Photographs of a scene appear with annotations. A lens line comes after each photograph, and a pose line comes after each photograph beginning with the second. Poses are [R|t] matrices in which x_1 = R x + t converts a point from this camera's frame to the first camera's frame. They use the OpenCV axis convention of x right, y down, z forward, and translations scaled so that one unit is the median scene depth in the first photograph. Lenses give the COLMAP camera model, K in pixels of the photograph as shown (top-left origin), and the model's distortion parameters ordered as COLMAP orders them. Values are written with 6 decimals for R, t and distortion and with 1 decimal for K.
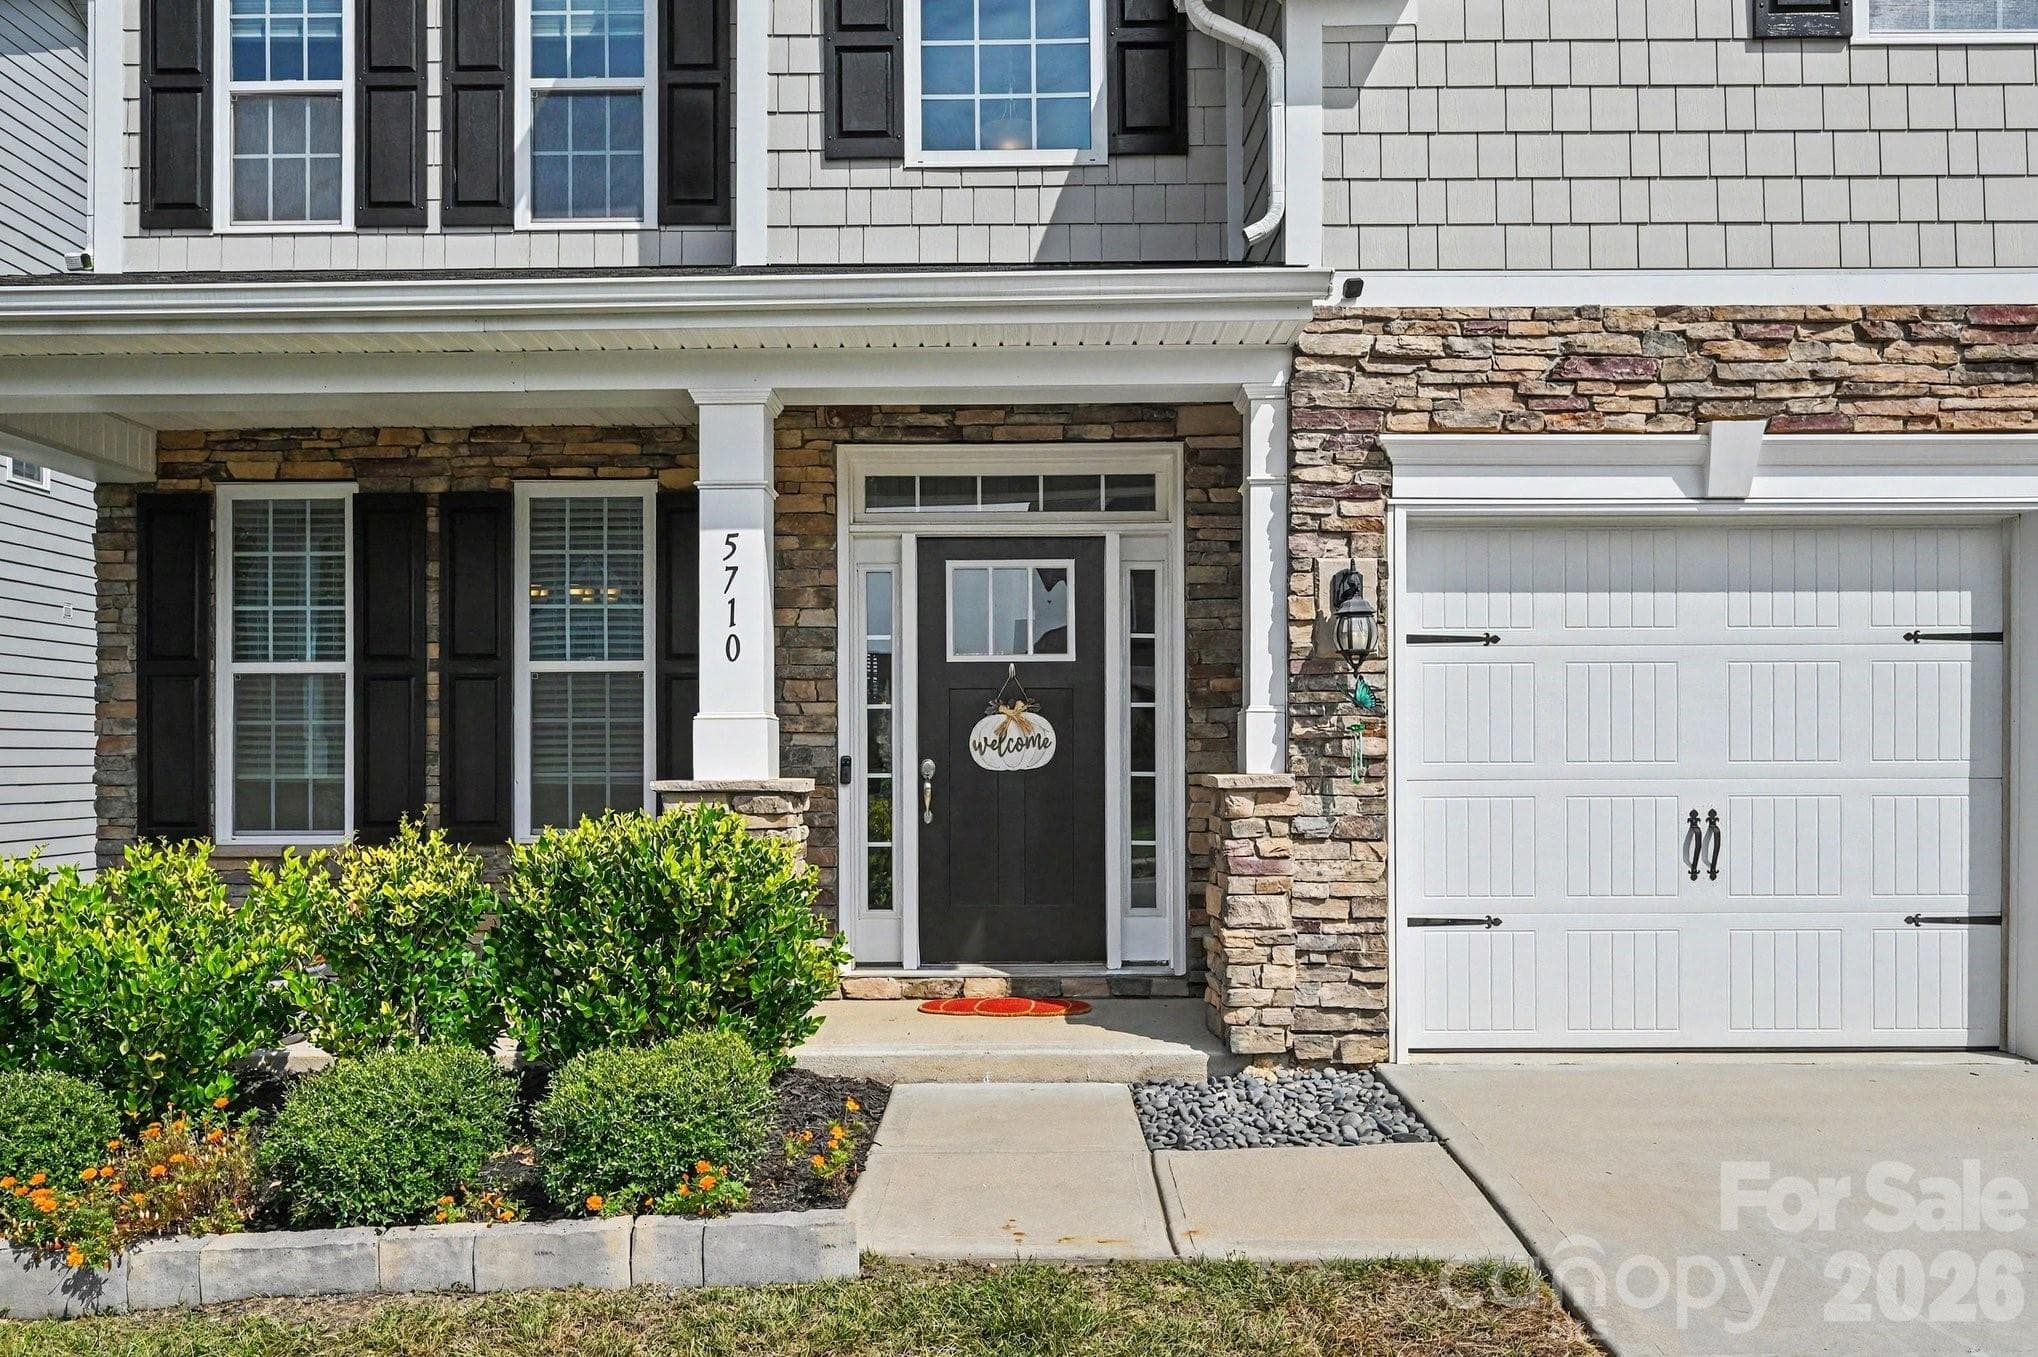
lens RADIAL K [[1561.6, 0, 1020.4], [0, 1561.6, 678.8], [0, 0, 1]] dist [-0.010433, 0.006789]
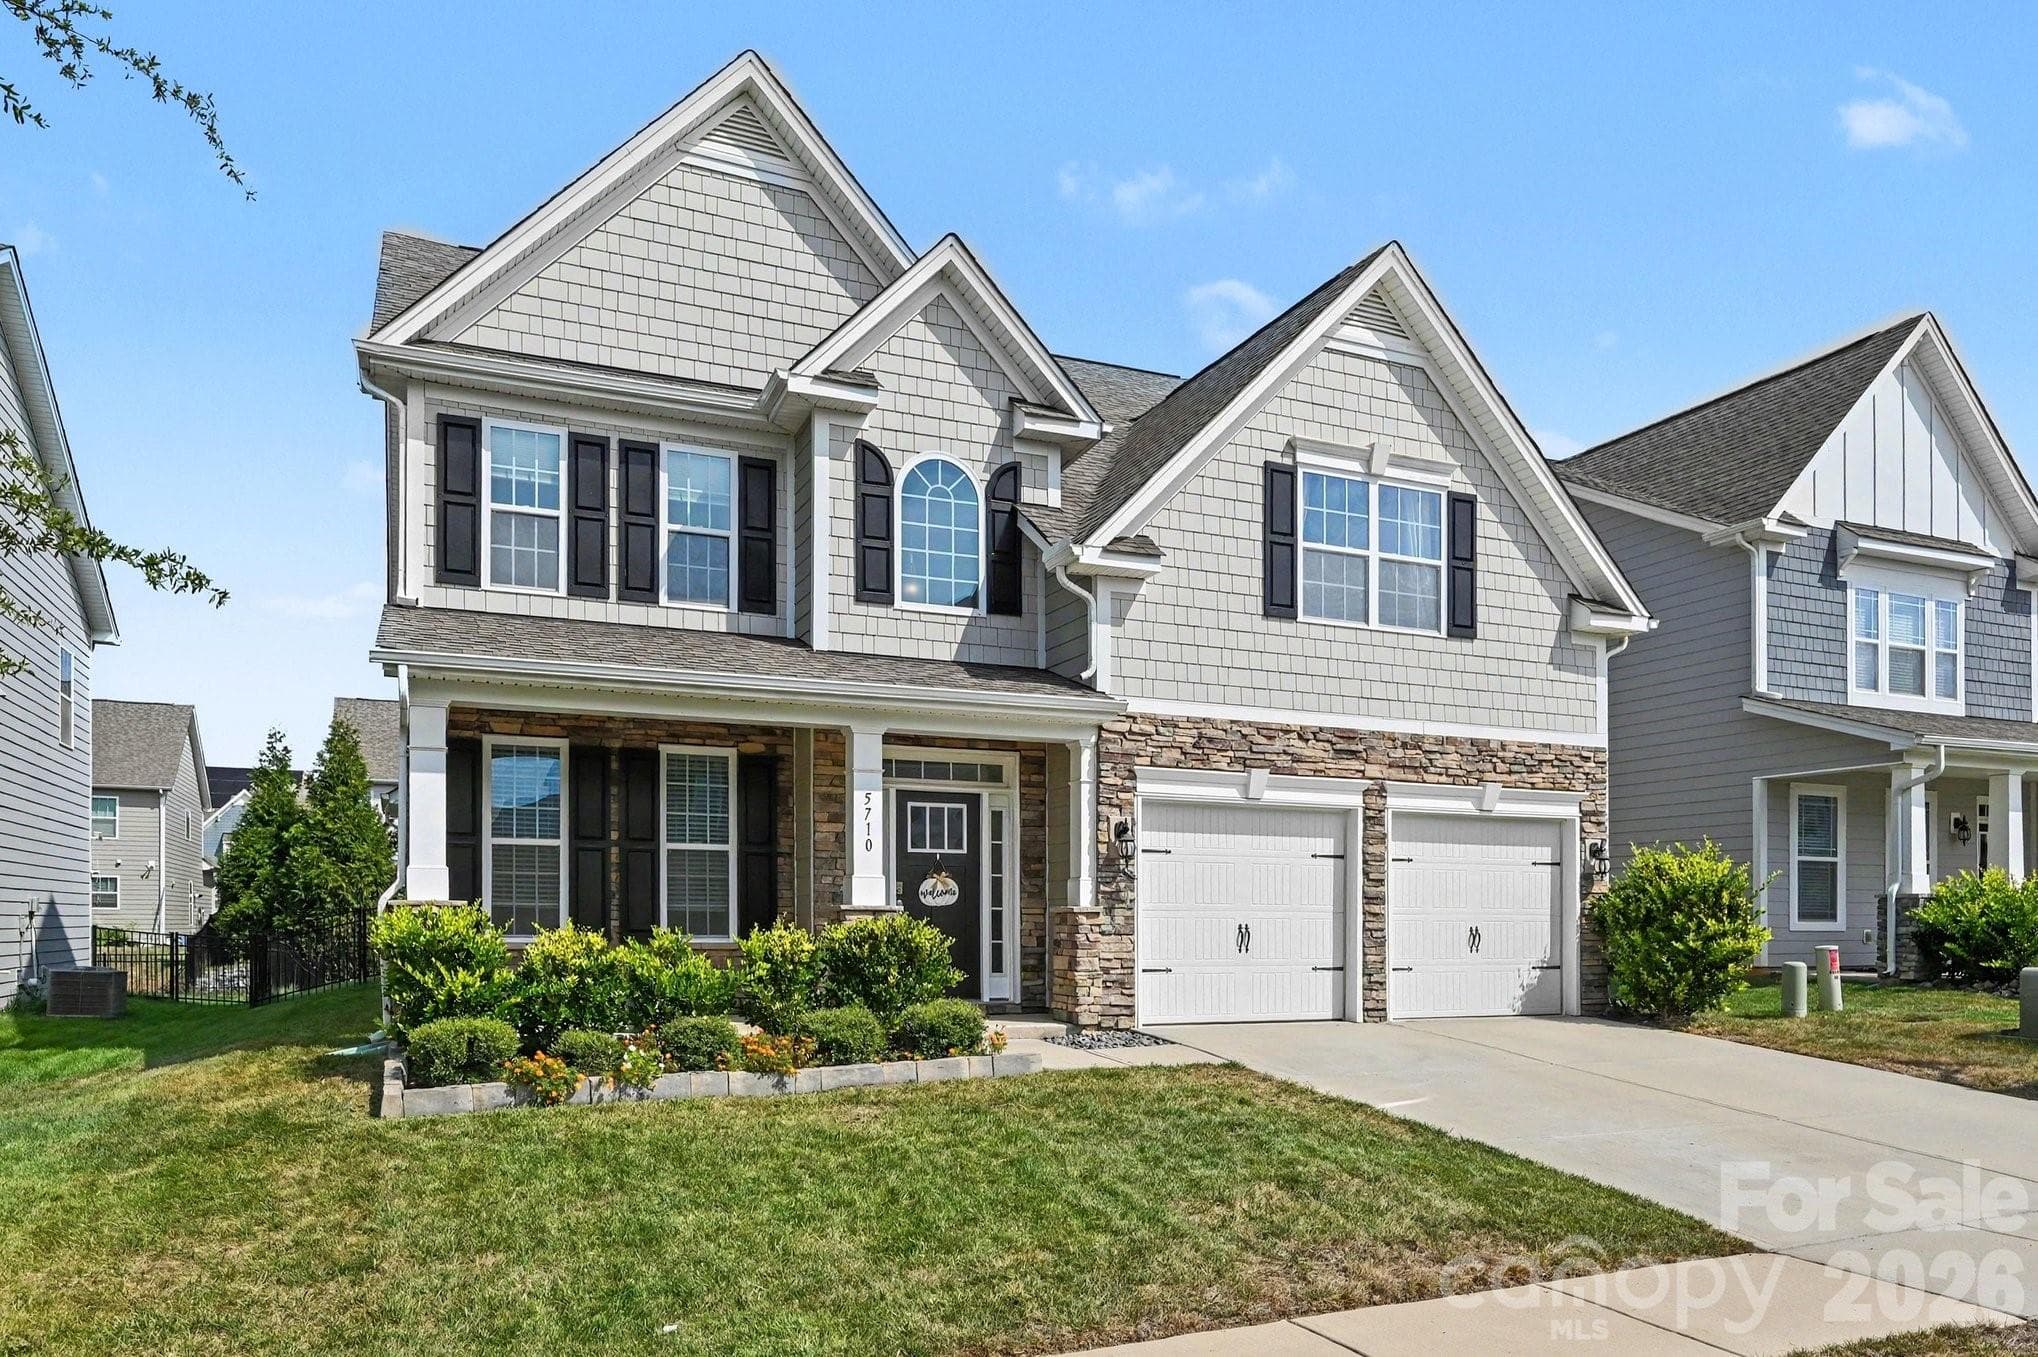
lens RADIAL K [[1561.6, 0, 1021.3], [0, 1561.6, 680.8], [0, 0, 1]] dist [-0.010433, 0.006789]
pose [[0.906826, 0.076061, 0.414585, -0.922359], [-0.031125, 0.992982, -0.114097, -0.005481], [-0.420354, 0.090563, 0.902830, -1.102955]]
